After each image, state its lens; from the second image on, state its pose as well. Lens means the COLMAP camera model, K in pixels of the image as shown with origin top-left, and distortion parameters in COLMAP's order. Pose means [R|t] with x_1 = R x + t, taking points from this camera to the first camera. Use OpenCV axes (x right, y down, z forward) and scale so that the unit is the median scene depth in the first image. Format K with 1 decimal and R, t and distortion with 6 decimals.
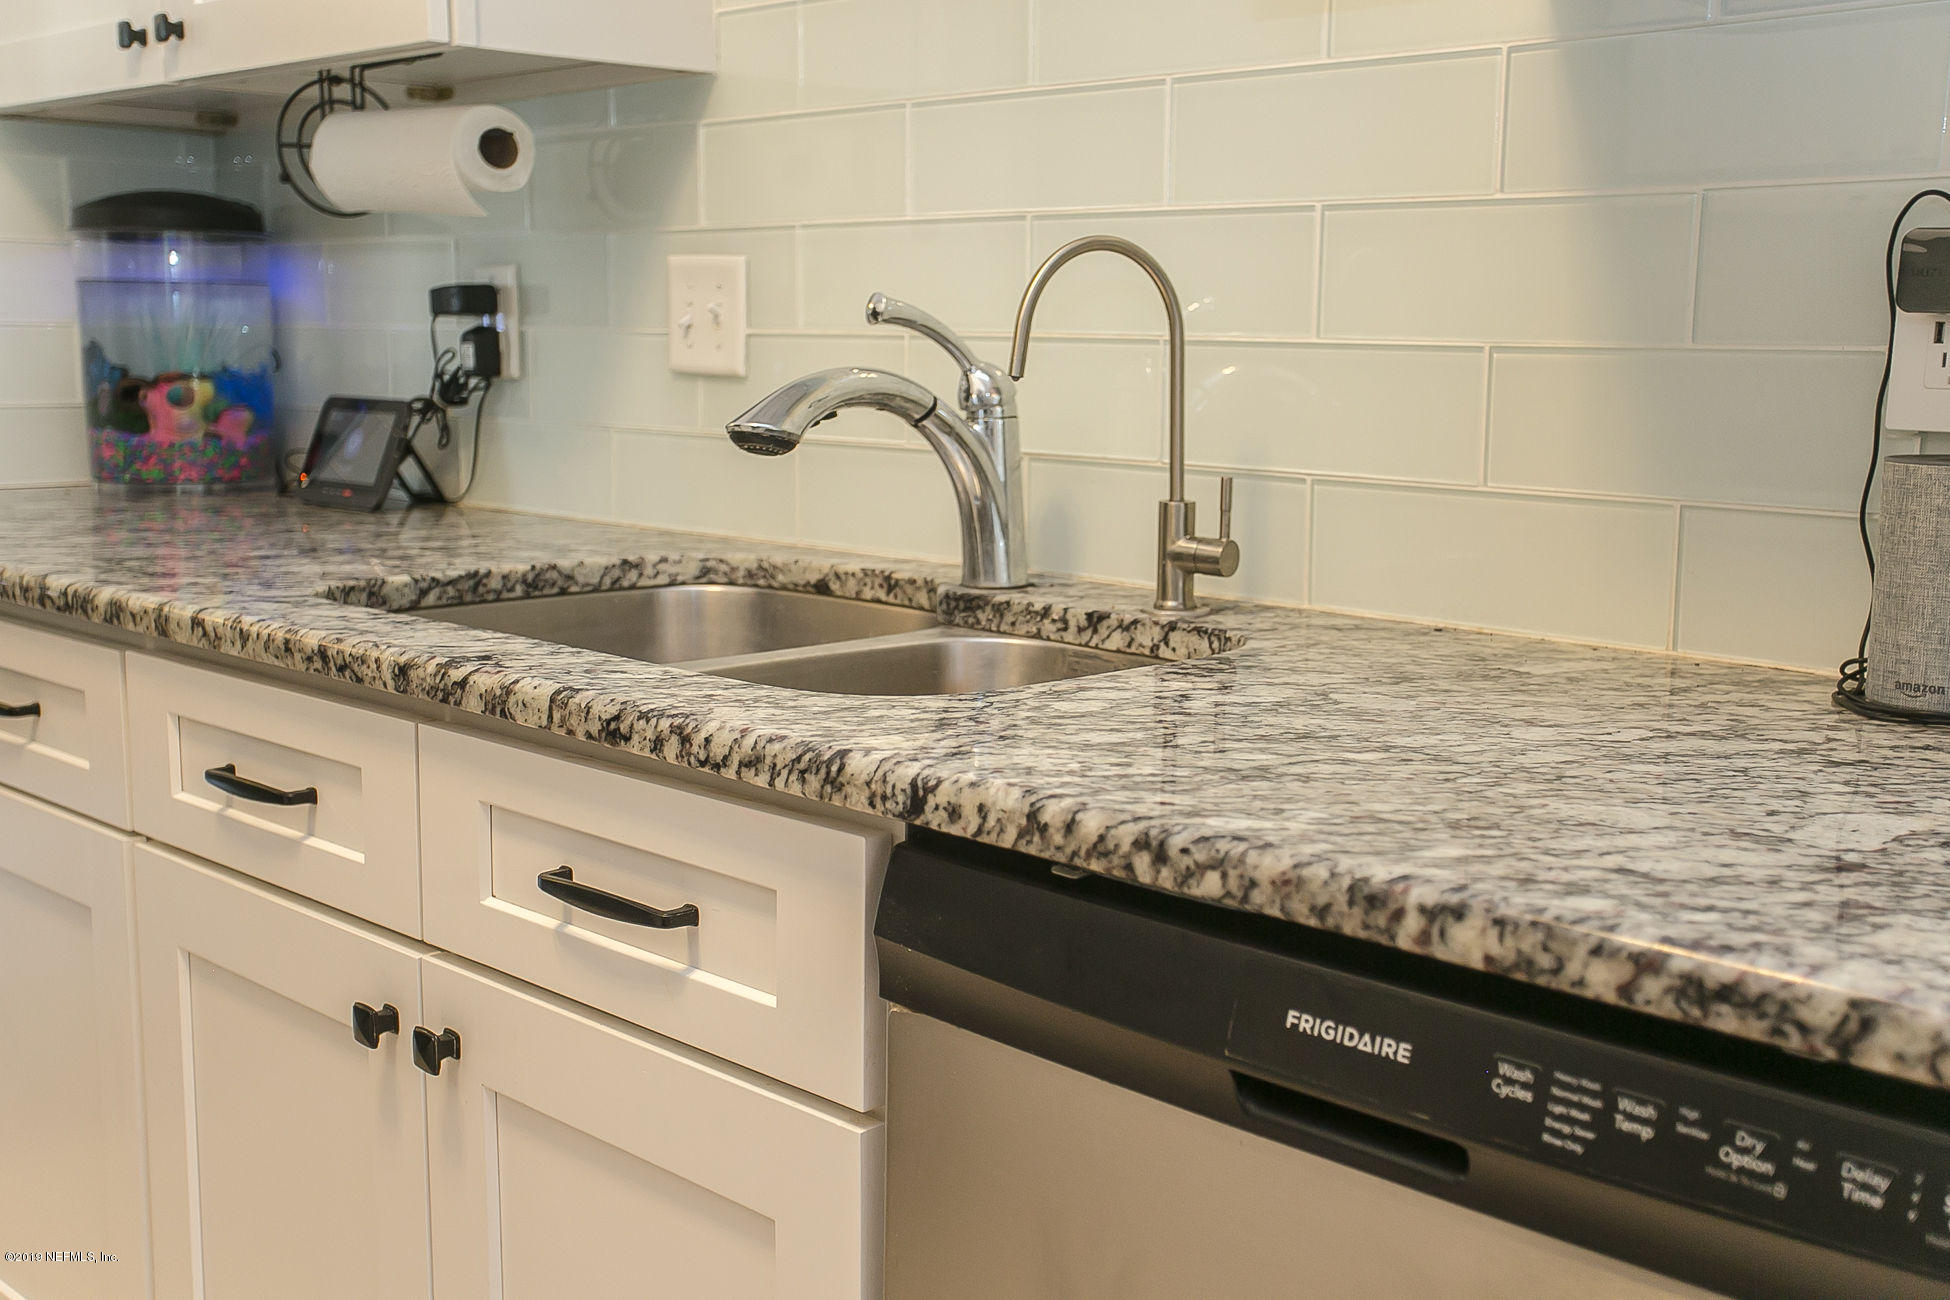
lens RADIAL K [[2145.0, 0, 975.6], [0, 2145.0, 652.1], [0, 0, 1]] dist [0.031330, 0.000000]
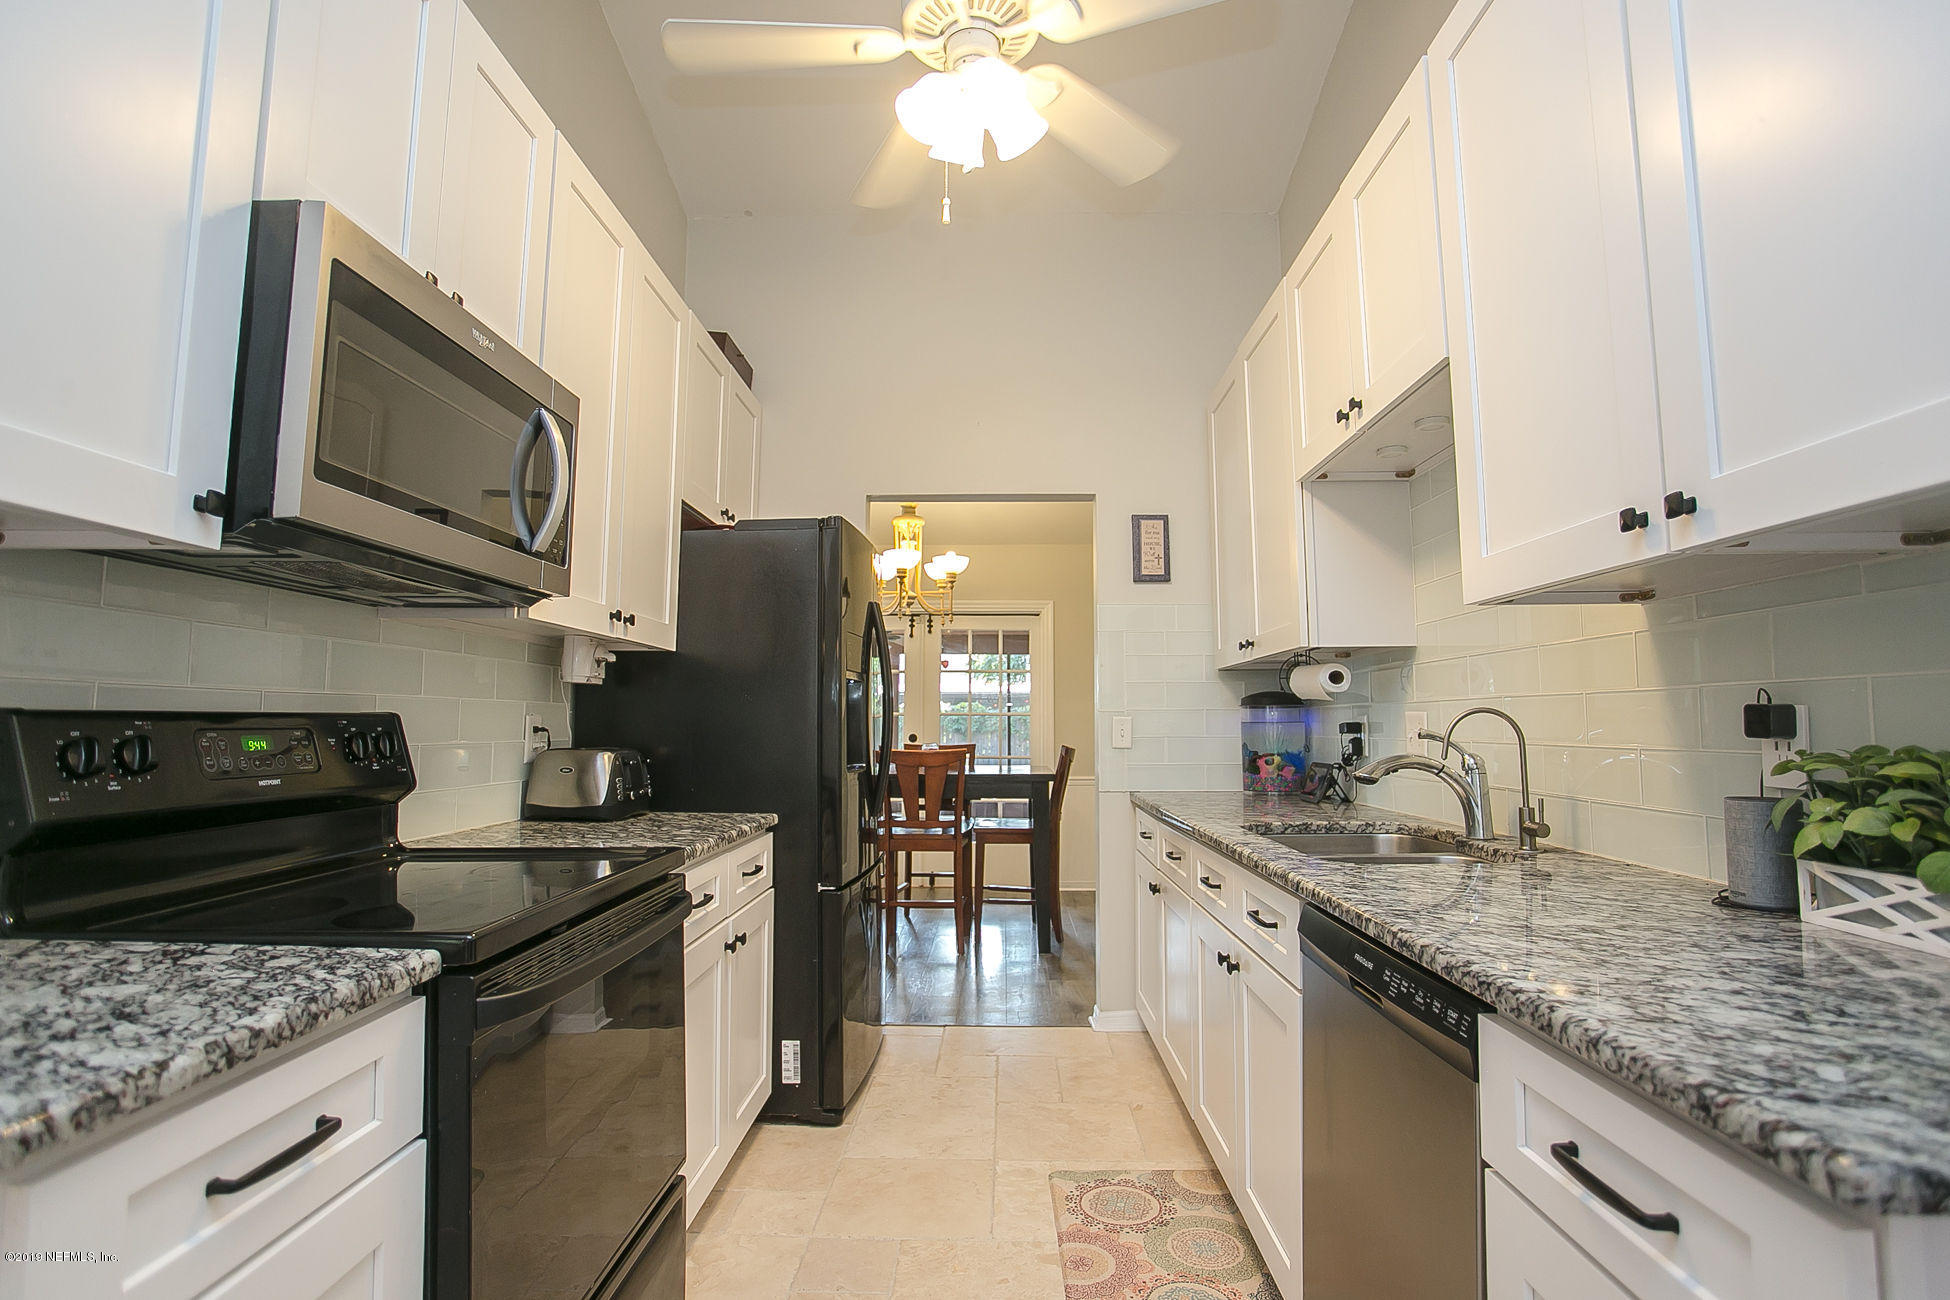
lens RADIAL K [[947.7, 0, 970.1], [0, 947.7, 647.9], [0, 0, 1]] dist [-0.064144, 0.021238]
pose [[0.692219, -0.068004, -0.718477, 0.320938], [-0.102422, 0.976217, -0.191078, 0.017521], [0.714383, 0.205856, 0.668790, -0.190984]]
